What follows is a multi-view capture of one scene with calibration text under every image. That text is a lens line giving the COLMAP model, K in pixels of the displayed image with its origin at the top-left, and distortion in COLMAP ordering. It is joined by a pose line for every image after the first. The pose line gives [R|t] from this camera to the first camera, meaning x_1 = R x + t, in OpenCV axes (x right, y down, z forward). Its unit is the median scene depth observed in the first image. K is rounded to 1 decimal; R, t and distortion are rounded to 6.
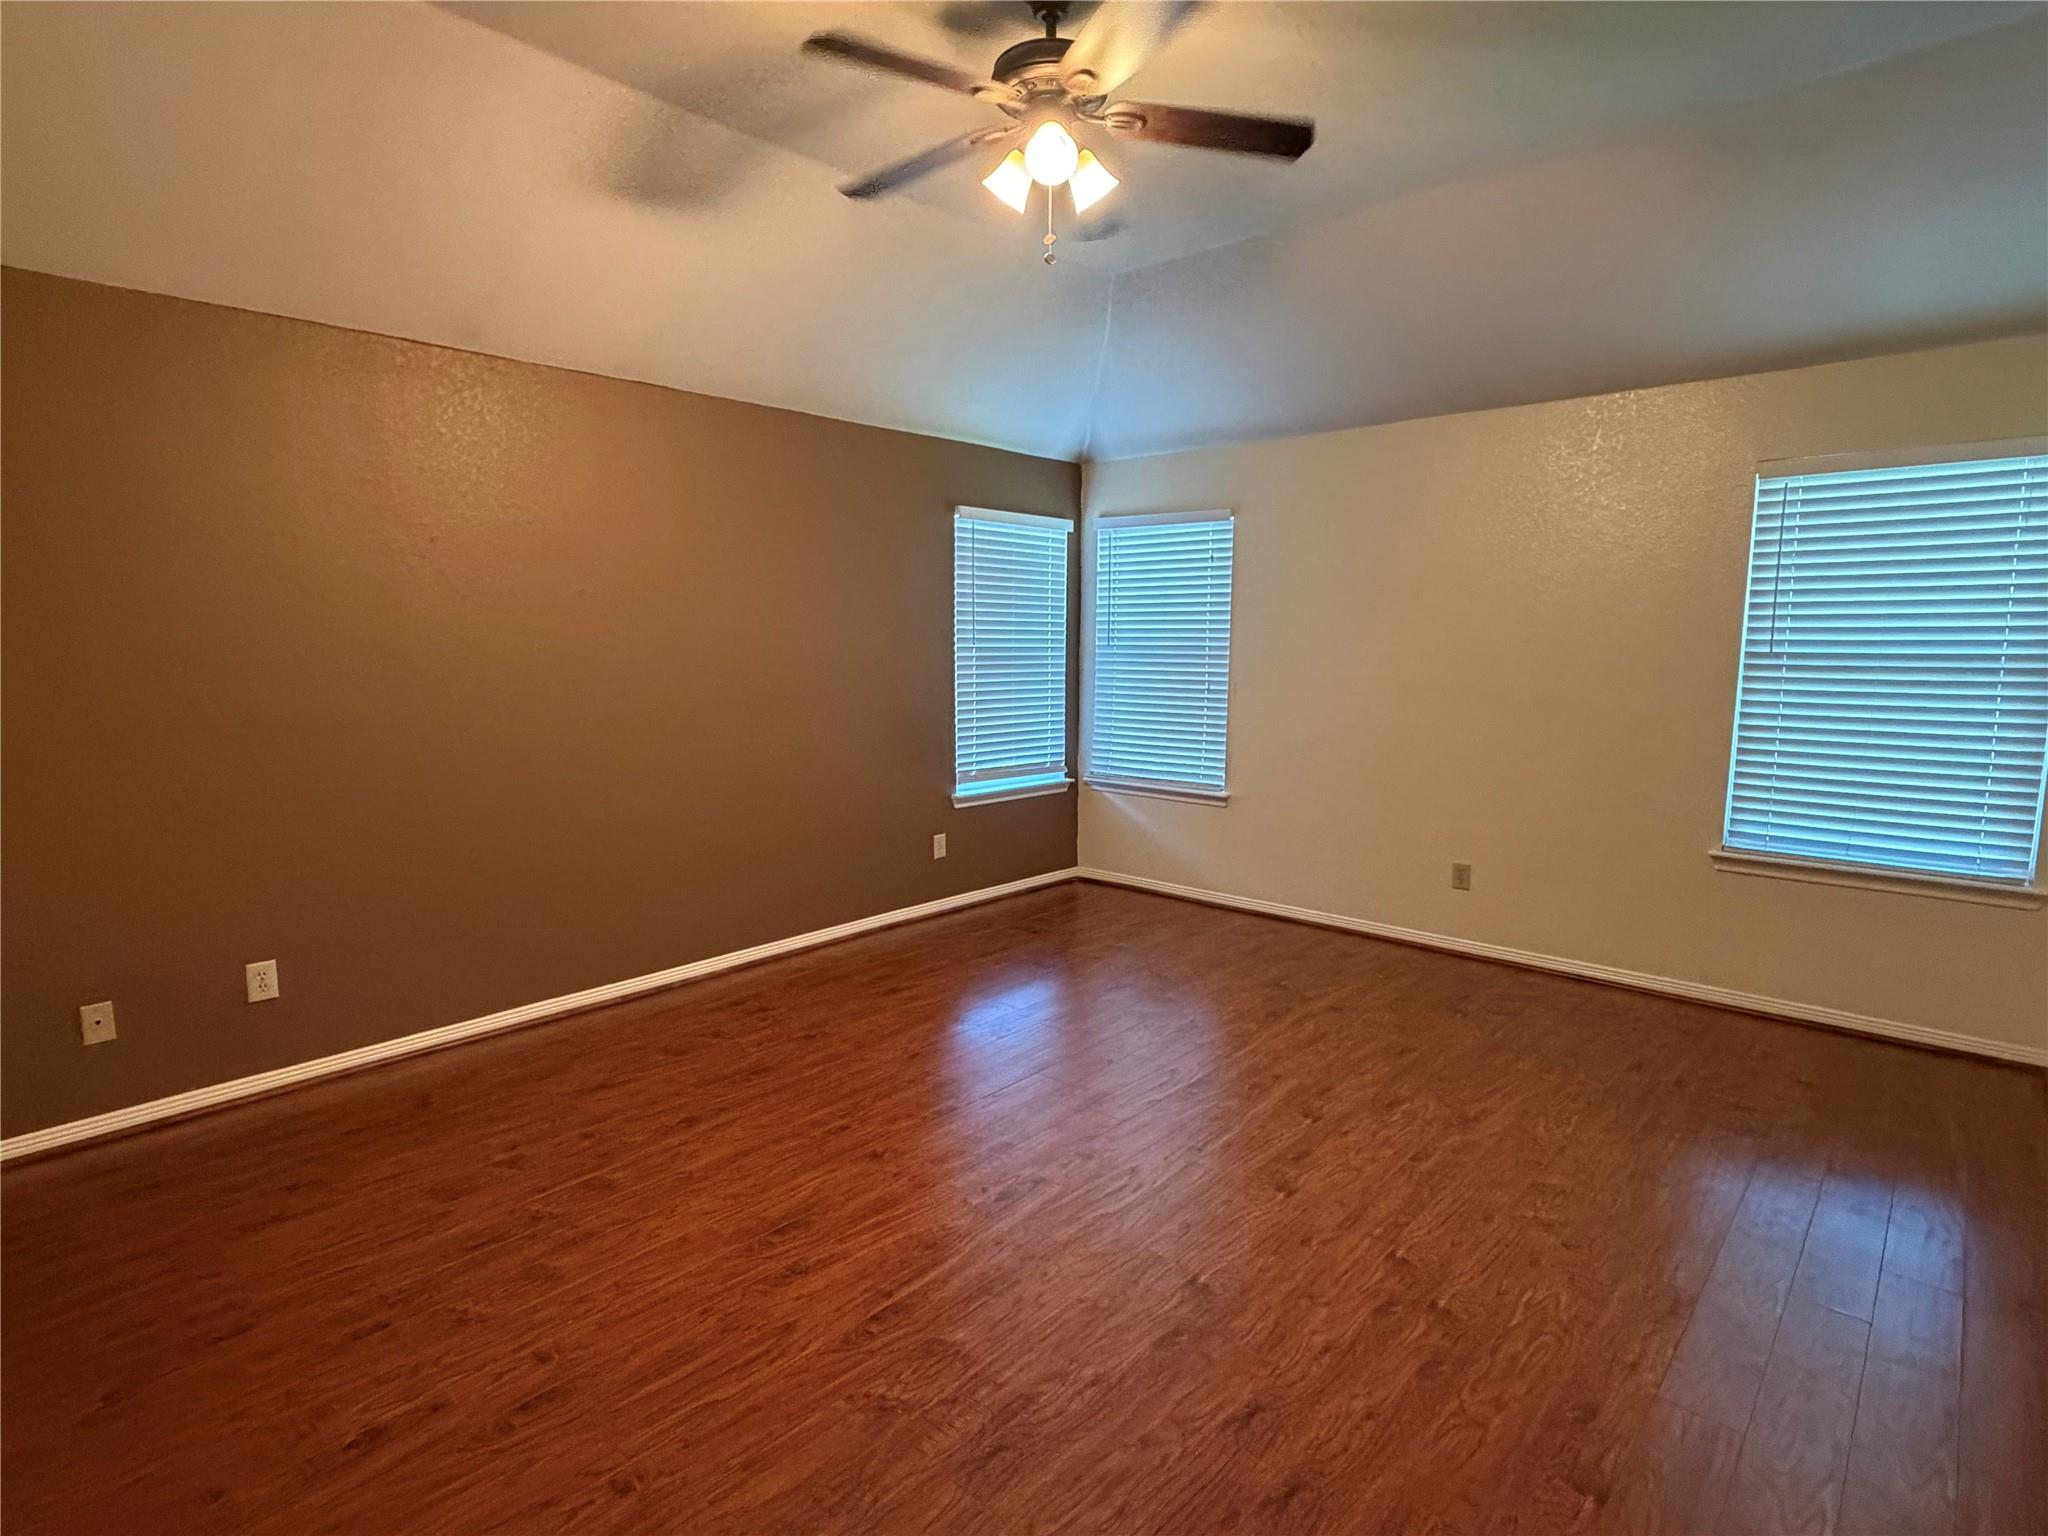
lens RADIAL K [[1051.6, 0, 1028.3], [0, 1051.6, 775.0], [0, 0, 1]] dist [0.000881, 0.000756]
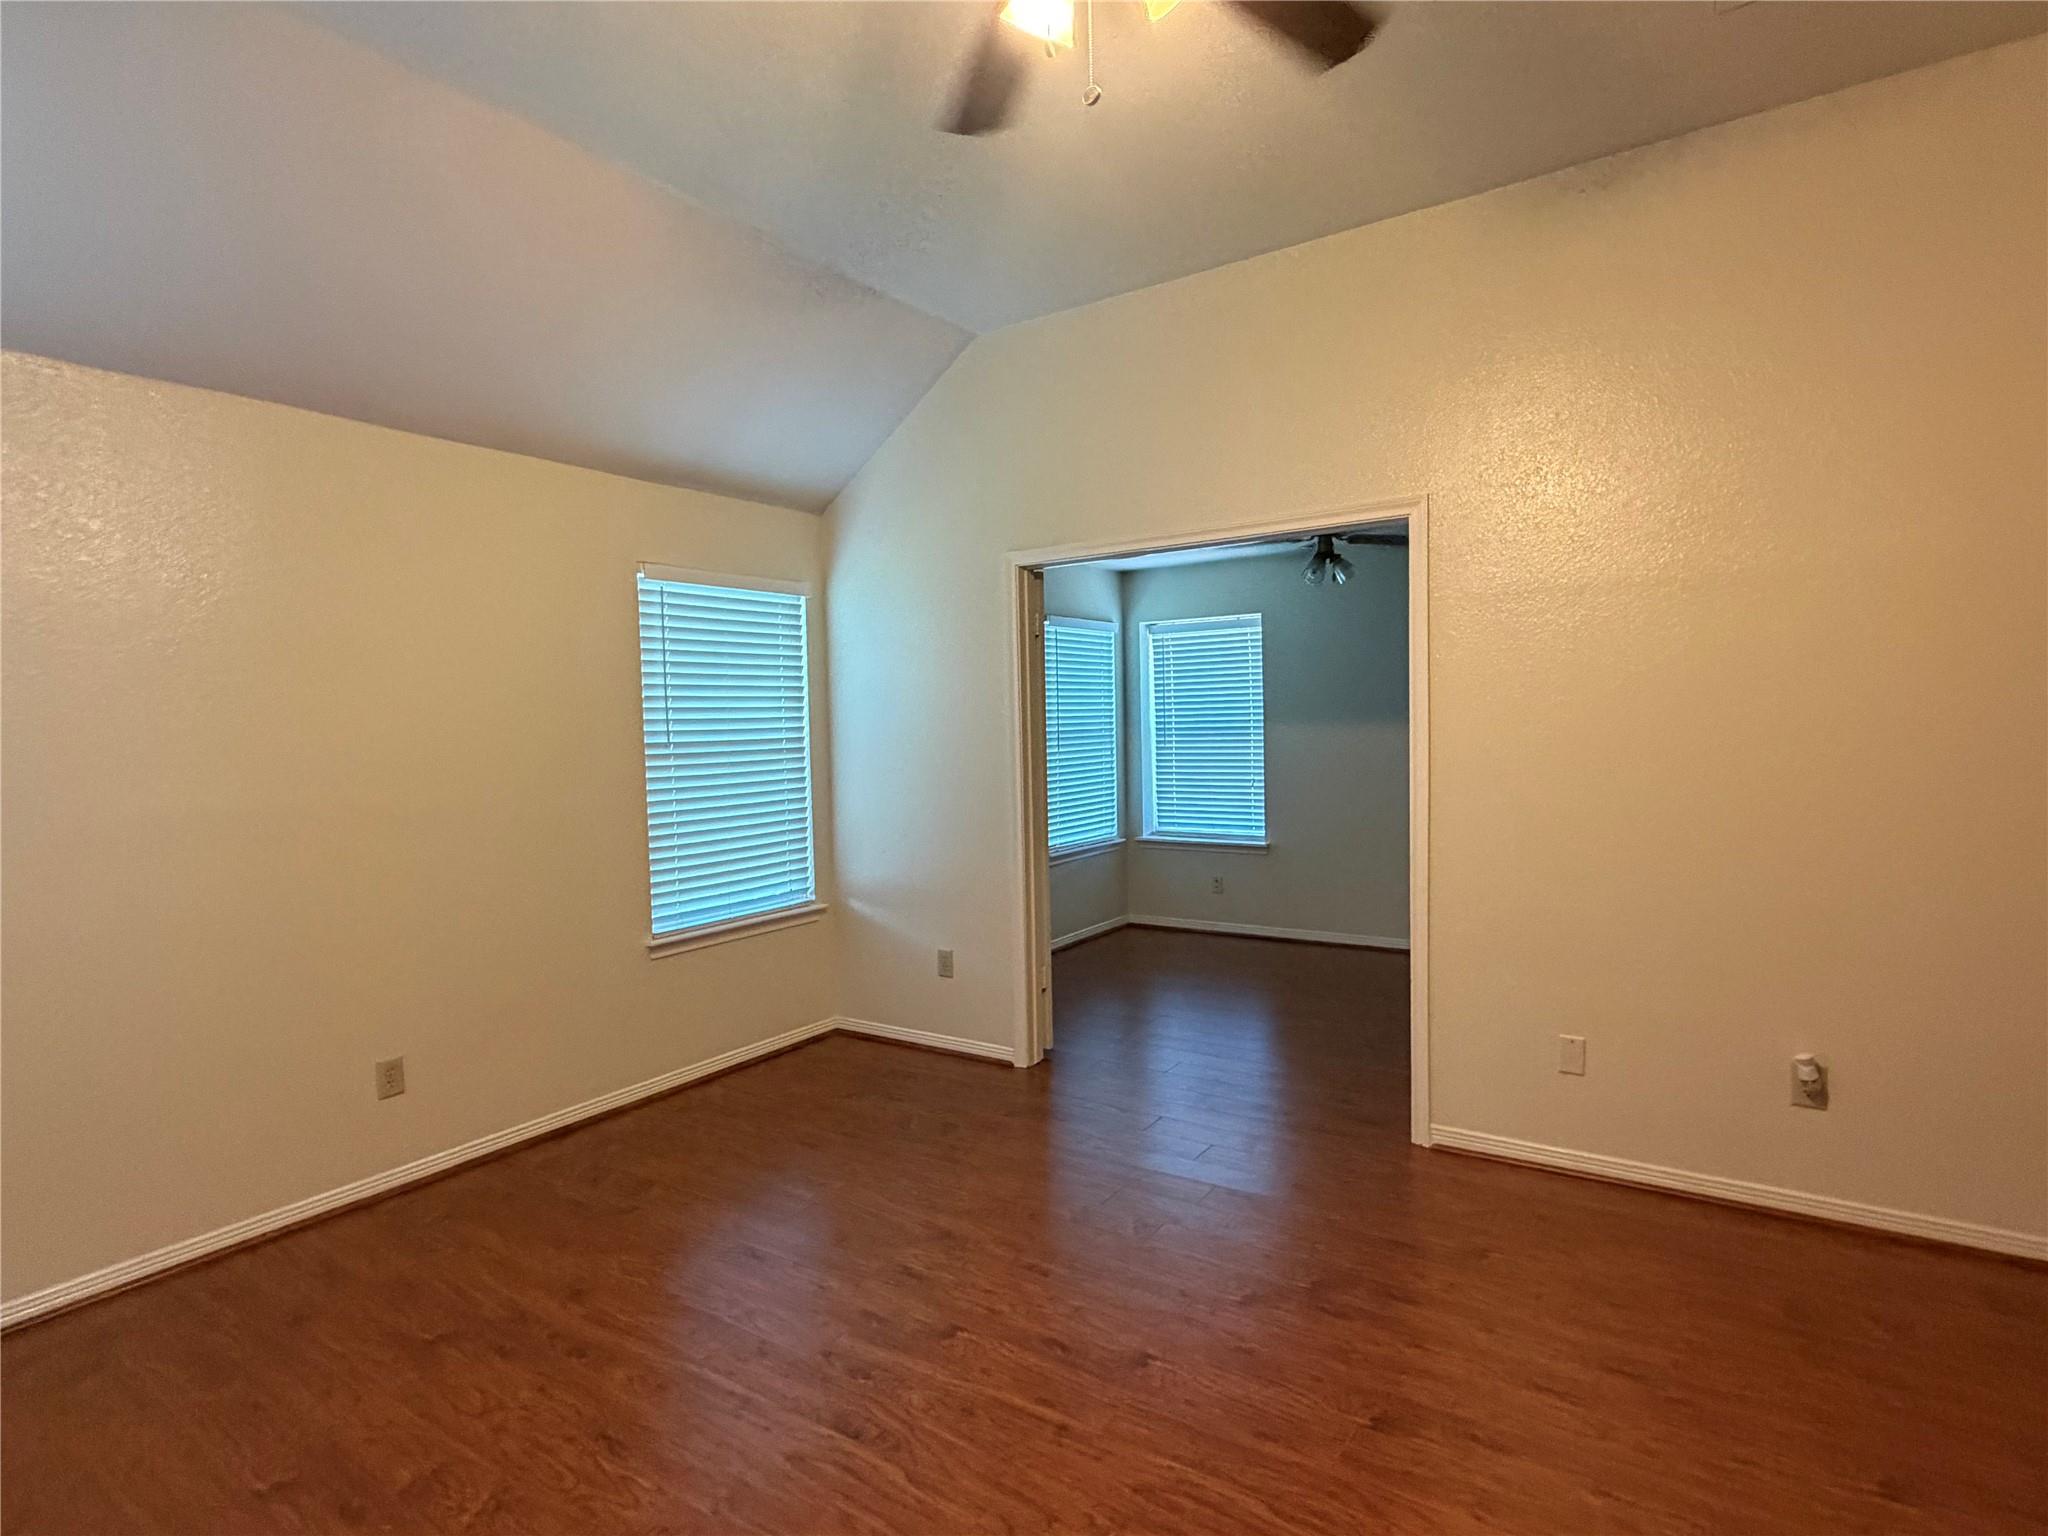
lens RADIAL K [[1051.6, 0, 1028.3], [0, 1051.6, 775.0], [0, 0, 1]] dist [0.000881, 0.000756]
pose [[-0.139060, -0.050339, 0.989004, -0.387508], [0.155169, 0.985263, 0.071966, -0.102356], [-0.978052, 0.163471, -0.129200, 0.773752]]
